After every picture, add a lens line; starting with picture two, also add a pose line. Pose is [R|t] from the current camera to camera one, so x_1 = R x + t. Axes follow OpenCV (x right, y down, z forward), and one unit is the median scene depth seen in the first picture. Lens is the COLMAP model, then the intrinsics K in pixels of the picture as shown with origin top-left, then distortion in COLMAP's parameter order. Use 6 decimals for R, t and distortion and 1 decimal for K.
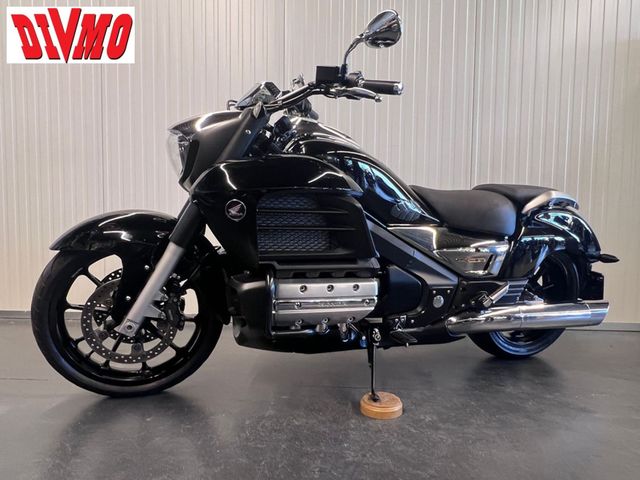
lens RADIAL K [[427.1, 0, 316.4], [0, 427.1, 248.5], [0, 0, 1]] dist [-0.000221, -0.001014]
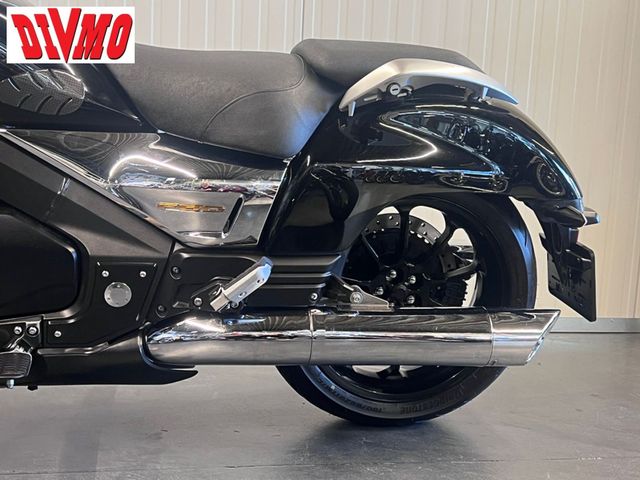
lens RADIAL K [[897.2, 0, 324.3], [0, 897.2, 240.6], [0, 0, 1]] dist [0.140272, -0.408790]
pose [[0.994716, 0.043930, -0.092793, 0.610823], [-0.036733, 0.996284, 0.077899, -0.018328], [0.095871, -0.074078, 0.992633, 0.057411]]
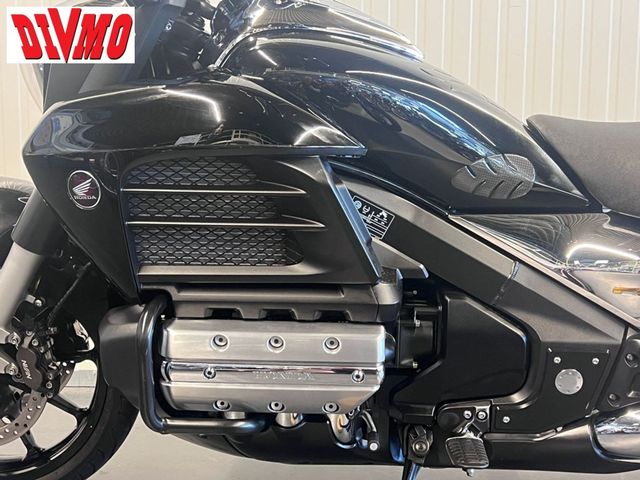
lens RADIAL K [[897.2, 0, 324.3], [0, 897.2, 240.6], [0, 0, 1]] dist [0.140272, -0.408790]
pose [[0.938023, 0.031890, -0.345104, 0.376864], [-0.014161, 0.998453, 0.053774, -0.071099], [0.346285, -0.045555, 0.937023, 0.034424]]
